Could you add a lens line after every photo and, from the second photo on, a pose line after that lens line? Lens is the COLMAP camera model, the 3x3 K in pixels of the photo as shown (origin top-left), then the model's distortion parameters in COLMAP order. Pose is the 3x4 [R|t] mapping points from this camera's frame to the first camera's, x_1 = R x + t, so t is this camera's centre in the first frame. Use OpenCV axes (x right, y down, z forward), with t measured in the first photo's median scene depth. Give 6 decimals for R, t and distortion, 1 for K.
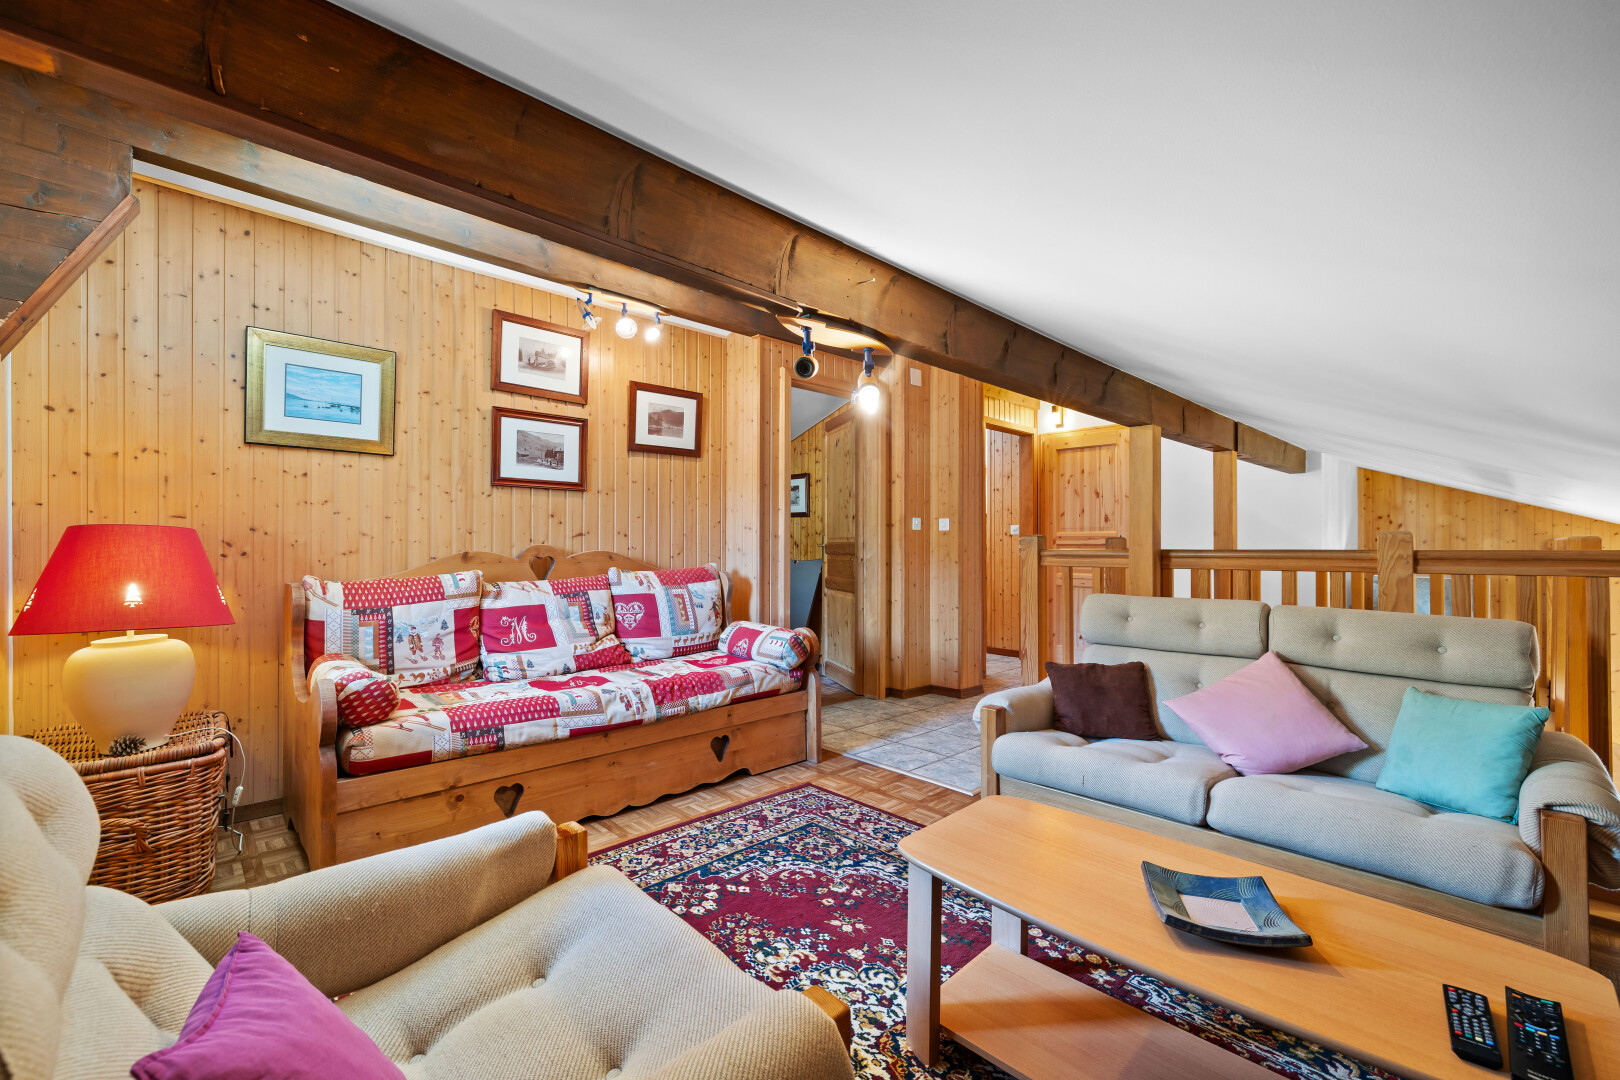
lens RADIAL K [[684.1, 0, 805.7], [0, 684.1, 539.1], [0, 0, 1]] dist [0.003241, -0.001225]
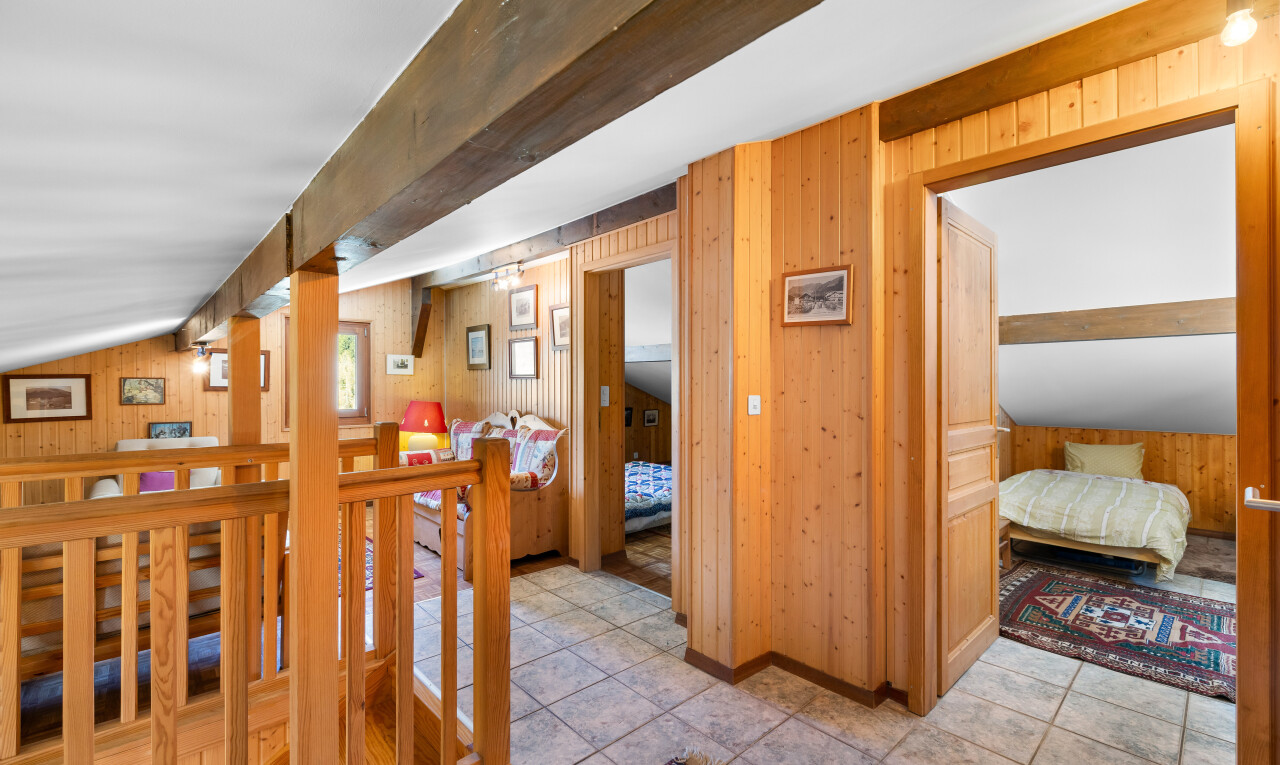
lens RADIAL K [[539.9, 0, 627.7], [0, 539.9, 385.4], [0, 0, 1]] dist [-0.001530, 0.000363]
pose [[-0.032591, -0.001672, -0.999467, 1.514468], [0.007847, 0.999967, -0.001929, -0.074075], [0.999438, -0.007906, -0.032577, 1.914802]]
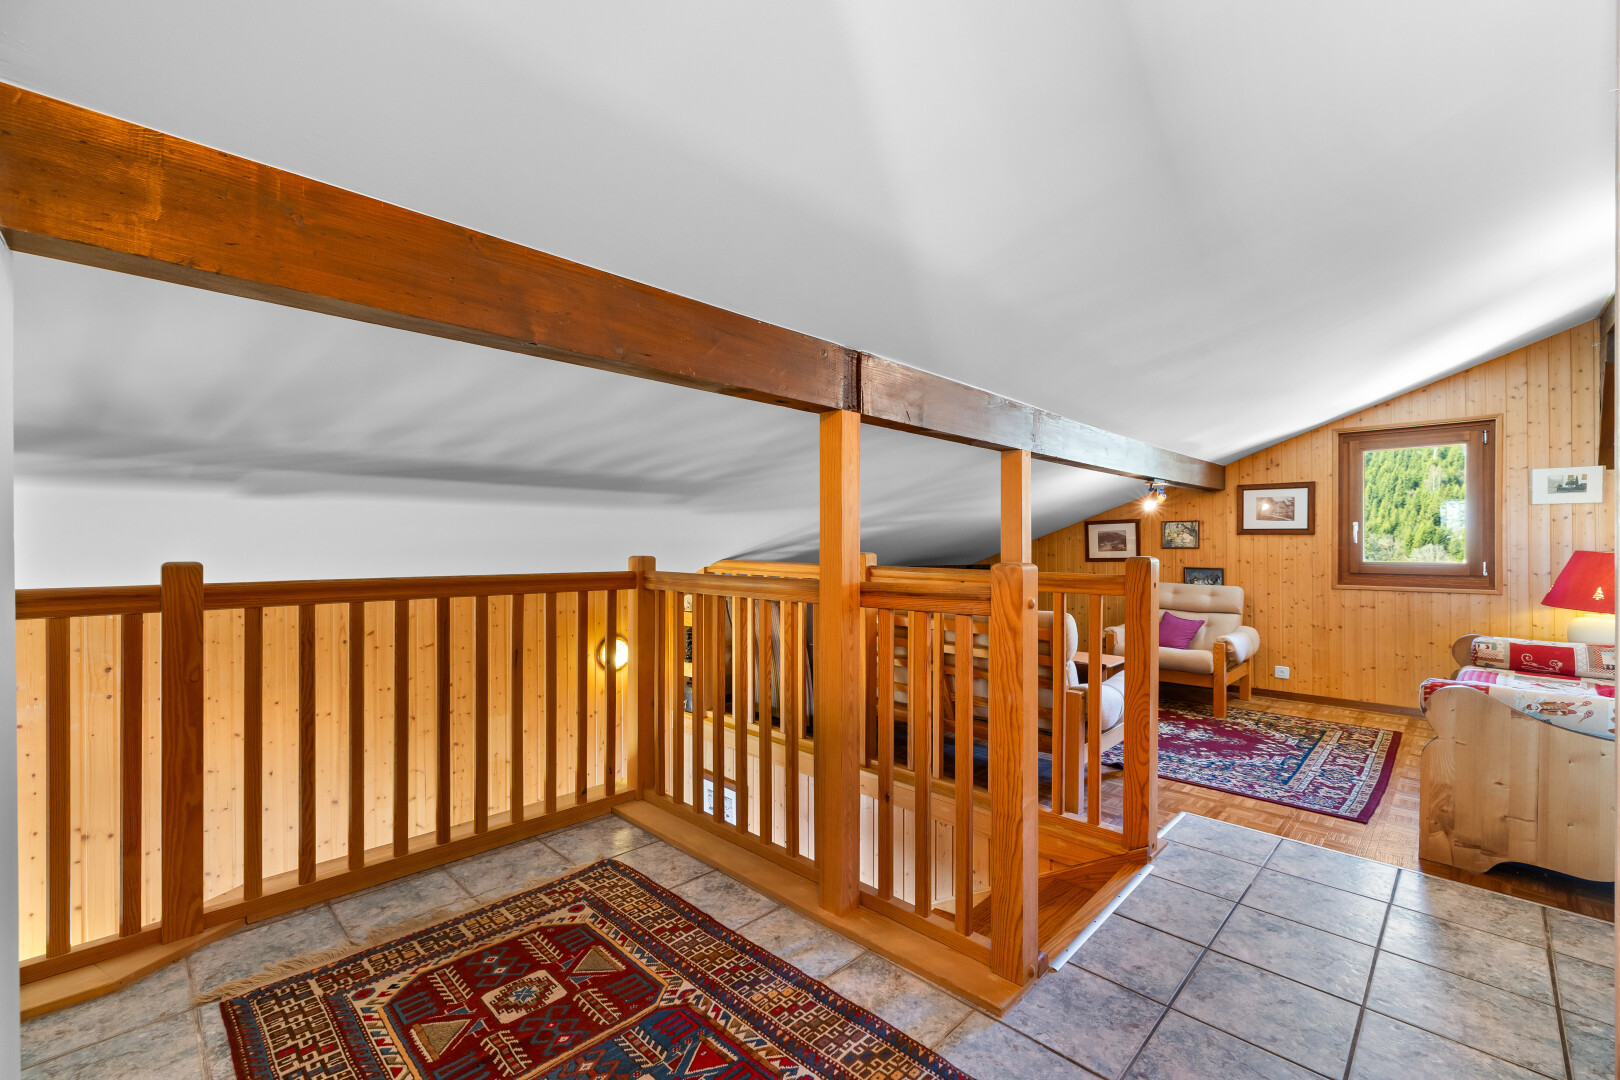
lens RADIAL K [[684.1, 0, 806.9], [0, 684.1, 545.9], [0, 0, 1]] dist [0.003241, -0.001225]
pose [[-0.999447, -0.001177, -0.033236, 1.021703], [-0.001007, 0.999986, -0.005127, -0.018869], [0.033242, -0.005091, -0.999434, 2.448980]]
